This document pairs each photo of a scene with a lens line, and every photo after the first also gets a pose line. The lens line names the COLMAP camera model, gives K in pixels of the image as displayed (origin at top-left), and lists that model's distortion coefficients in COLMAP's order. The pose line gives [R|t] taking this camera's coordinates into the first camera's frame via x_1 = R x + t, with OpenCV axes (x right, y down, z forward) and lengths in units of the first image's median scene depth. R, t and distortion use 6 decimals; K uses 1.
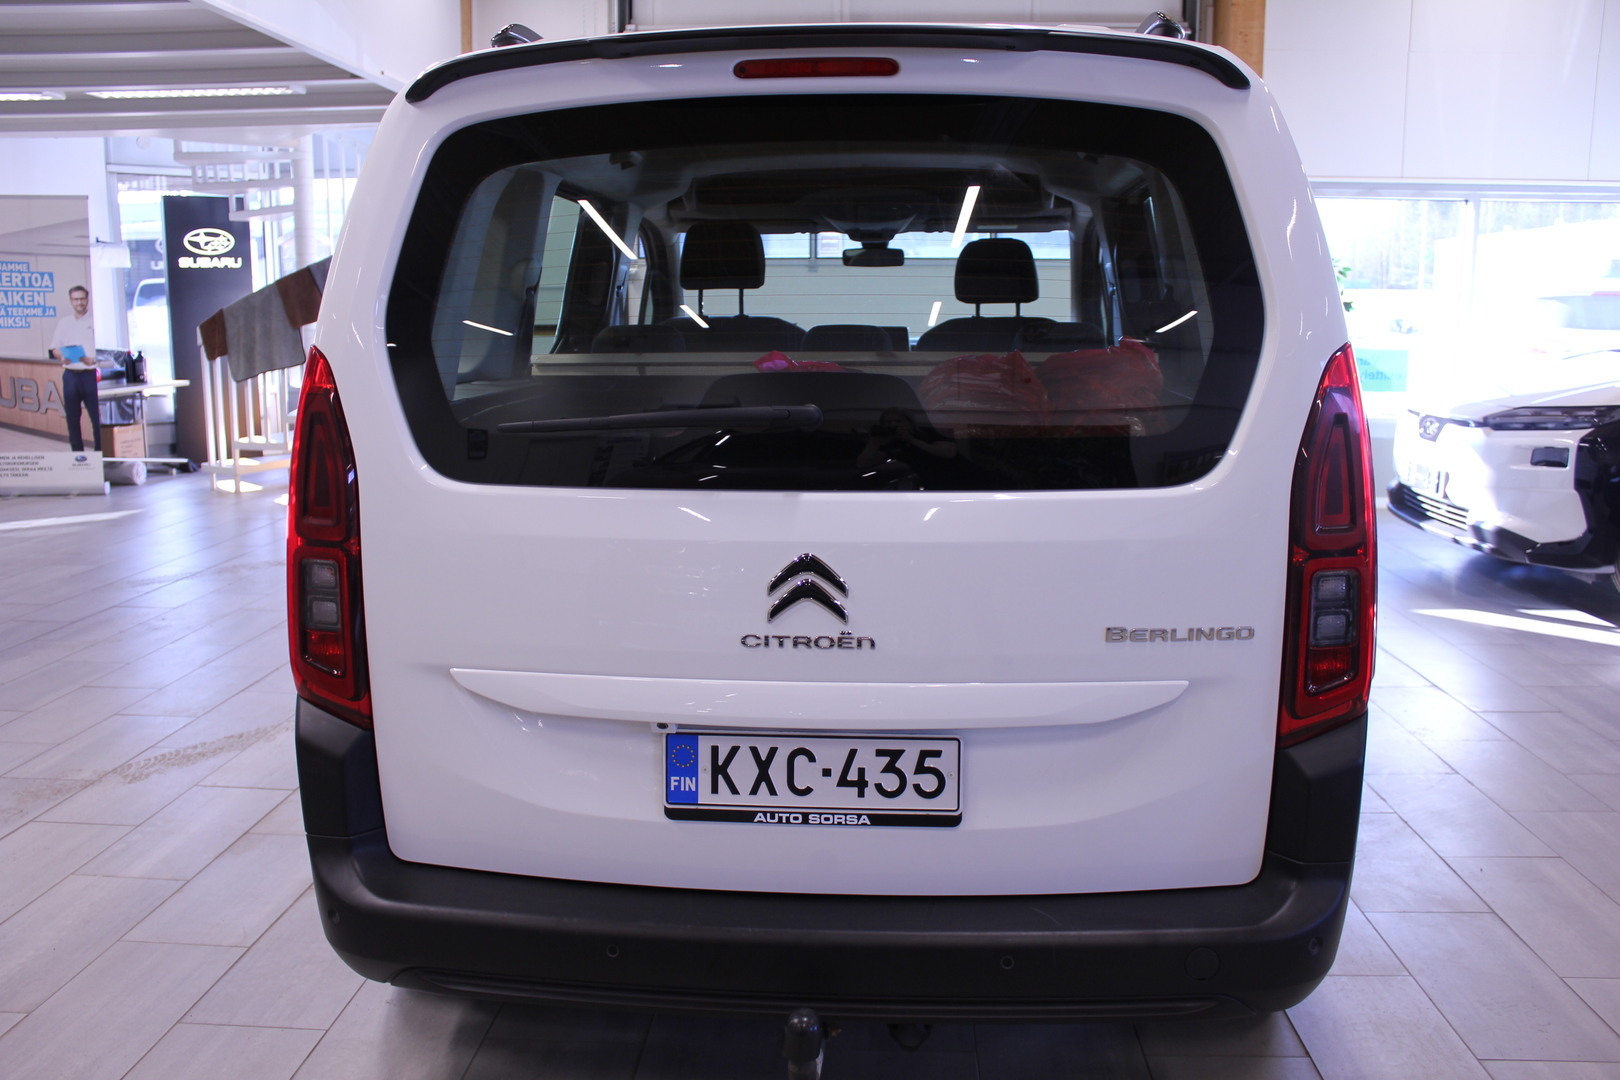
lens RADIAL K [[1332.1, 0, 838.7], [0, 1332.1, 509.9], [0, 0, 1]] dist [-0.162158, 0.136662]
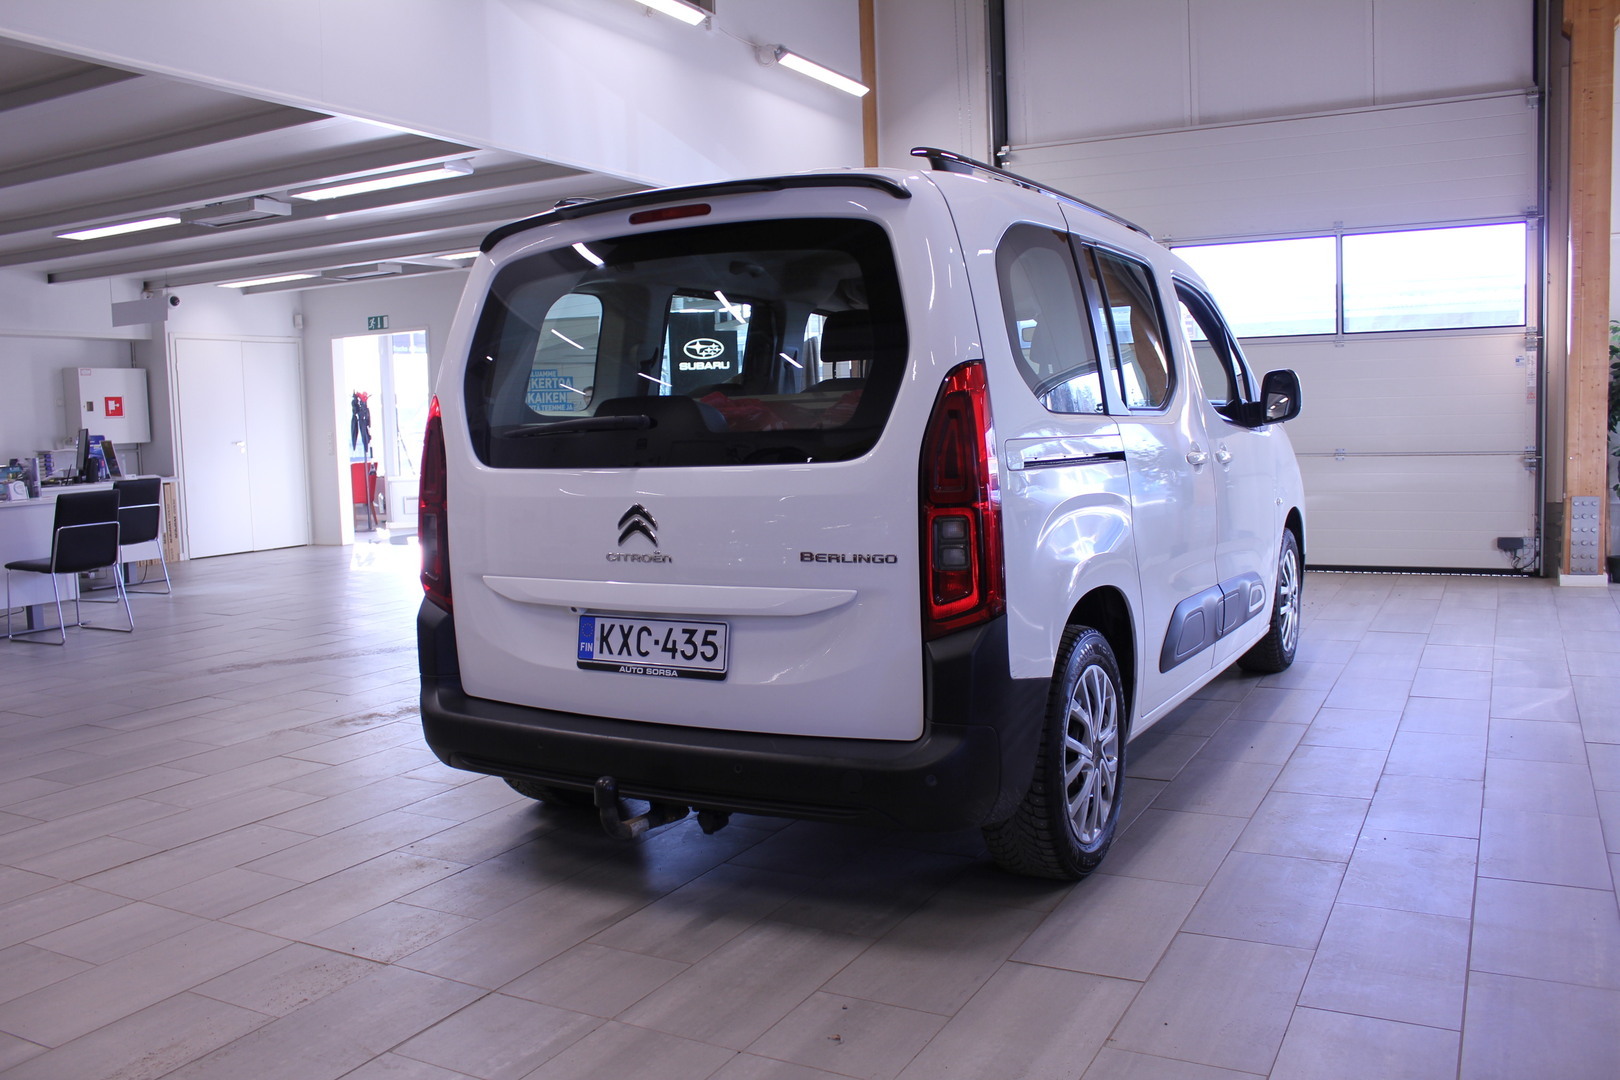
lens RADIAL K [[1332.1, 0, 838.7], [0, 1332.1, 509.9], [0, 0, 1]] dist [-0.162158, 0.136662]
pose [[0.907227, -0.000449, -0.420642, 0.873715], [-0.031258, 0.997163, -0.068481, 0.140905], [0.419479, 0.075276, 0.904638, -0.383599]]
